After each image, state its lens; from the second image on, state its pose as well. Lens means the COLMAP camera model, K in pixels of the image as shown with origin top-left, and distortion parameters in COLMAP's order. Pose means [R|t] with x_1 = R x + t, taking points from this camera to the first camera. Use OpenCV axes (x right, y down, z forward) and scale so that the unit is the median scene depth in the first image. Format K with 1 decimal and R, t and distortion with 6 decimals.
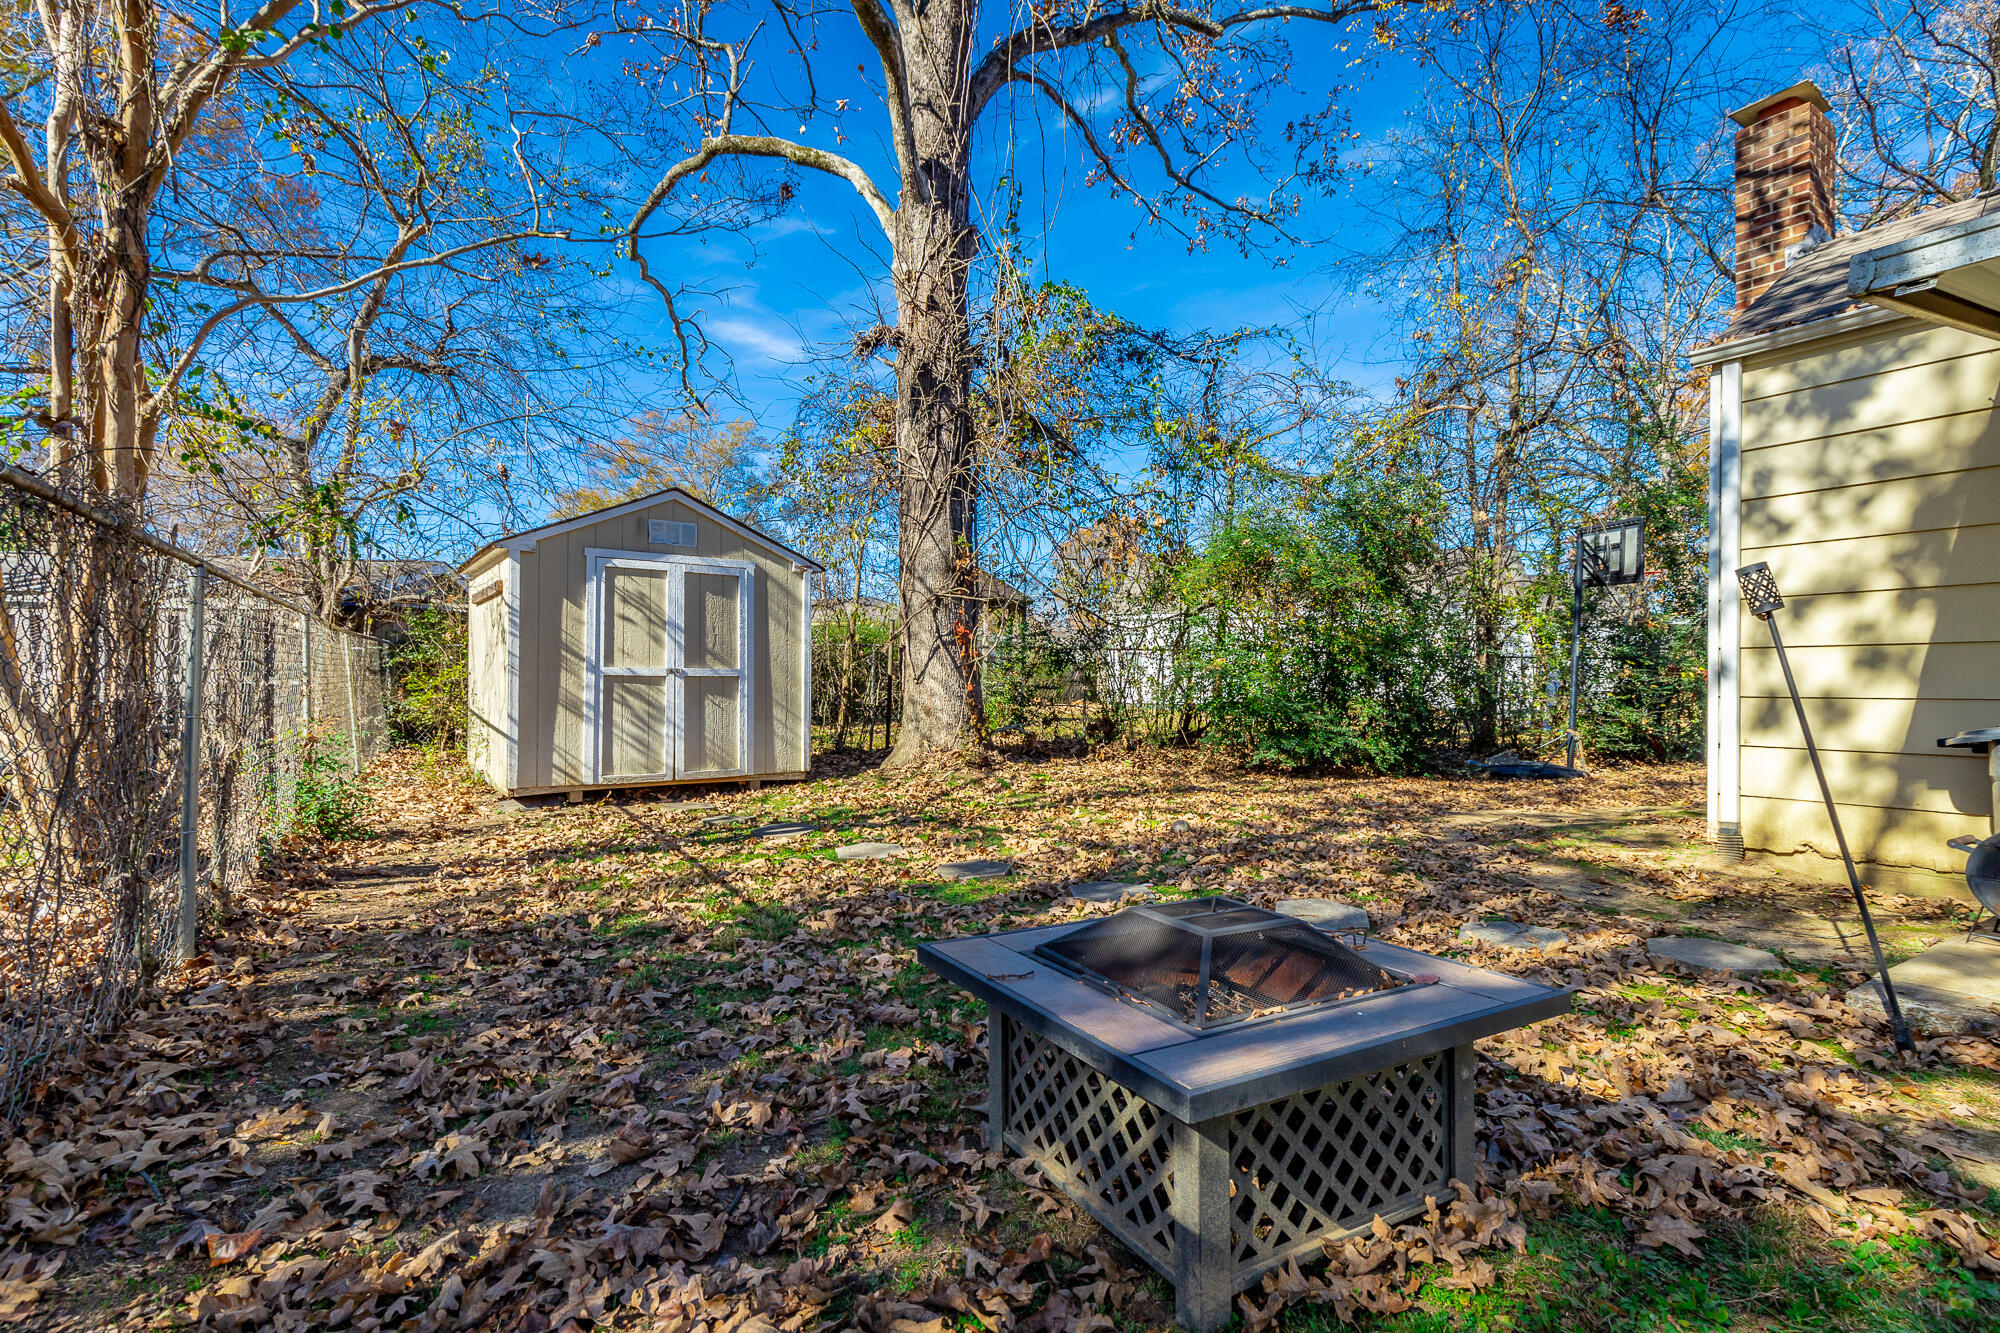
lens RADIAL K [[903.0, 0, 995.0], [0, 903.0, 684.6], [0, 0, 1]] dist [0.003008, -0.001157]
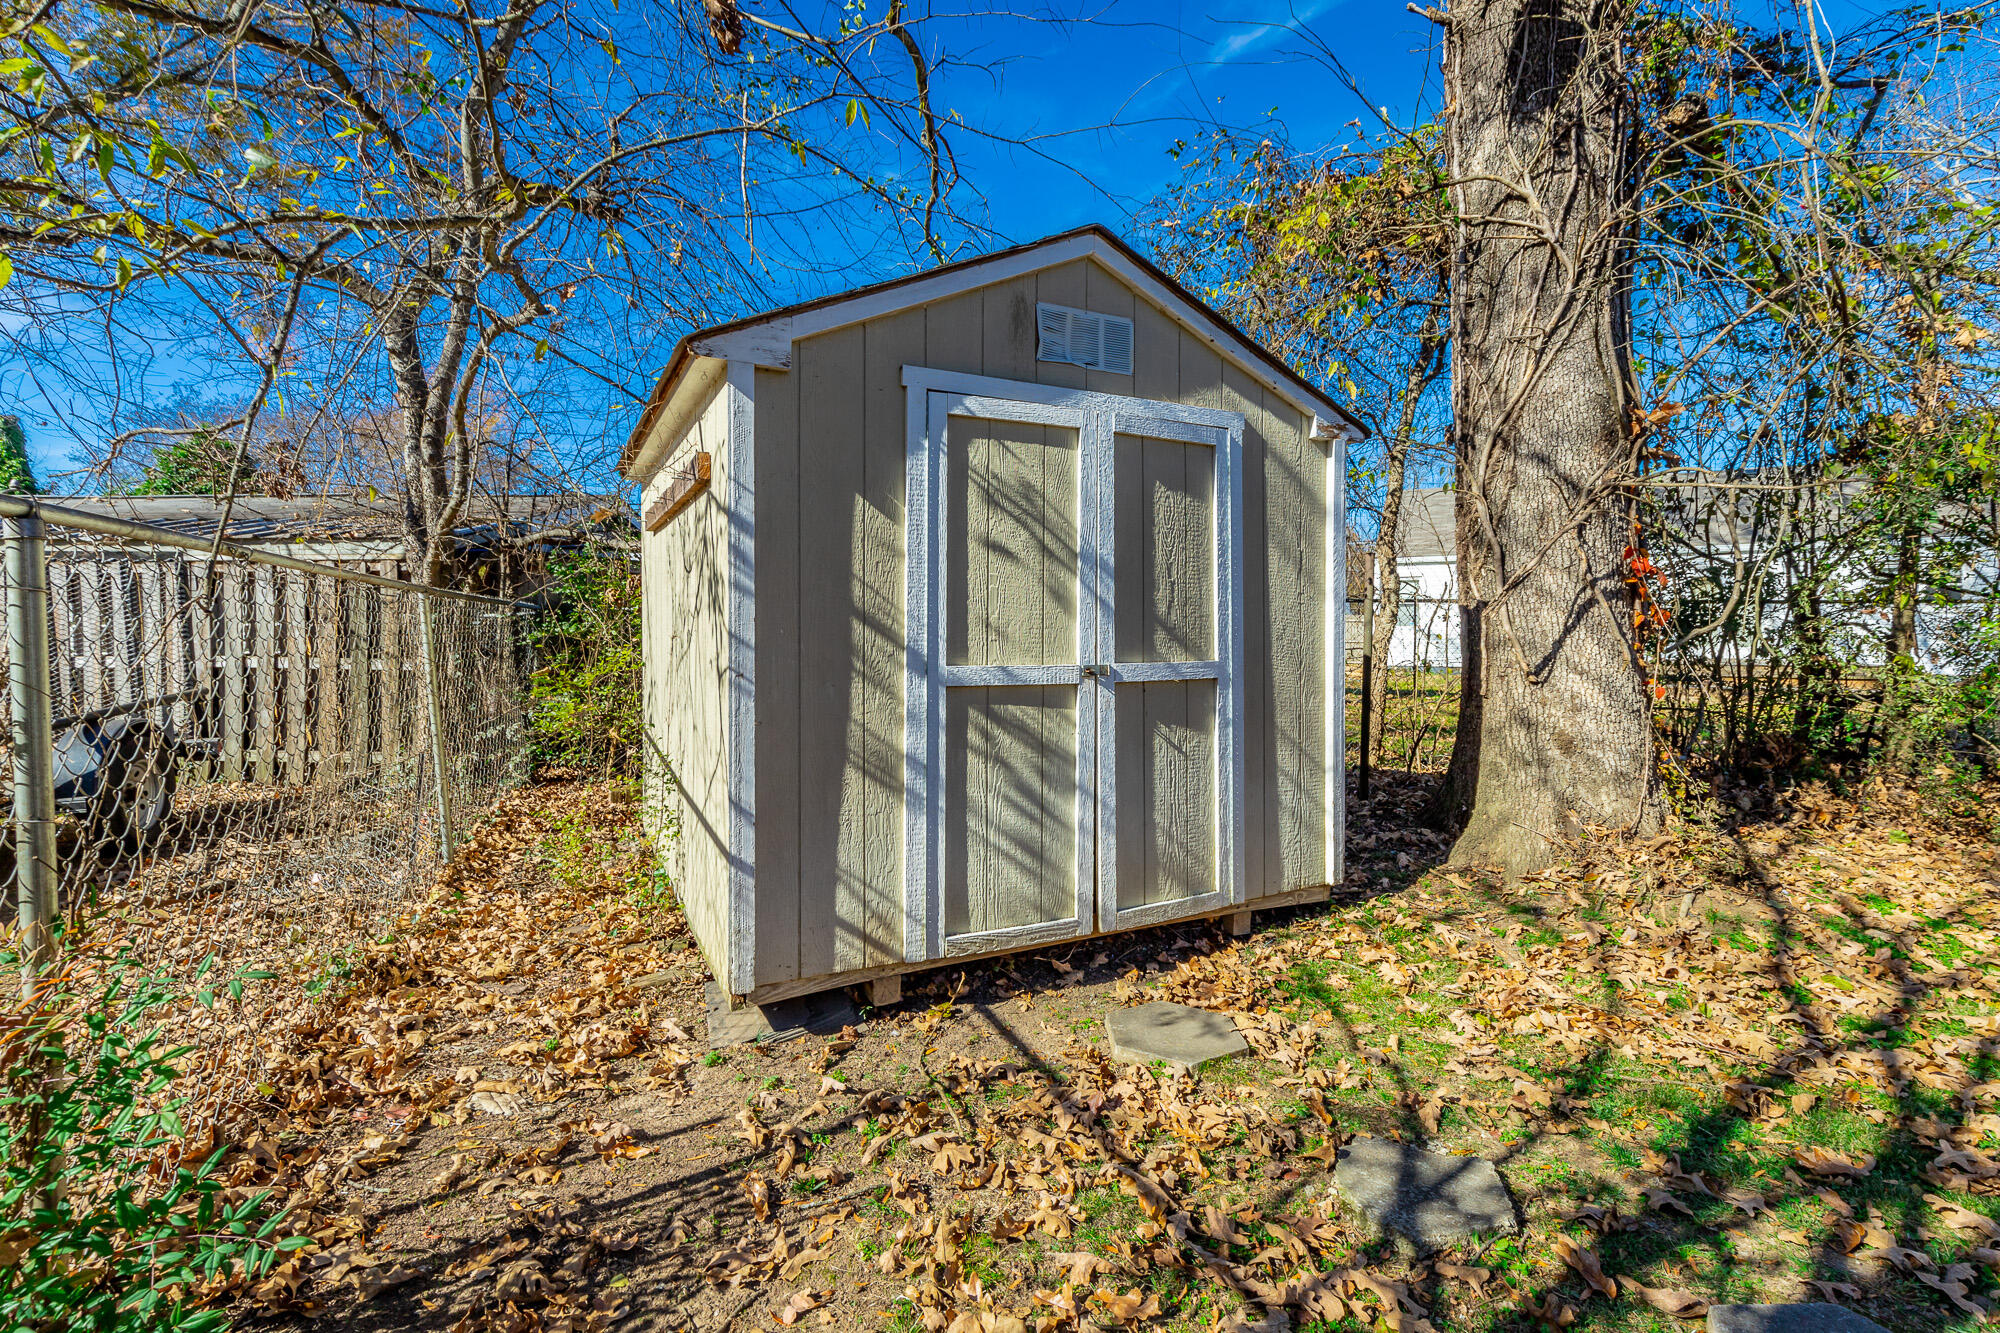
lens RADIAL K [[903.0, 0, 1002.6], [0, 903.0, 650.4], [0, 0, 1]] dist [0.003008, -0.001157]
pose [[0.987040, -0.003486, -0.160436, -0.329945], [0.005780, 0.999888, 0.013834, -0.030395], [0.160369, -0.014582, 0.986949, 0.583093]]
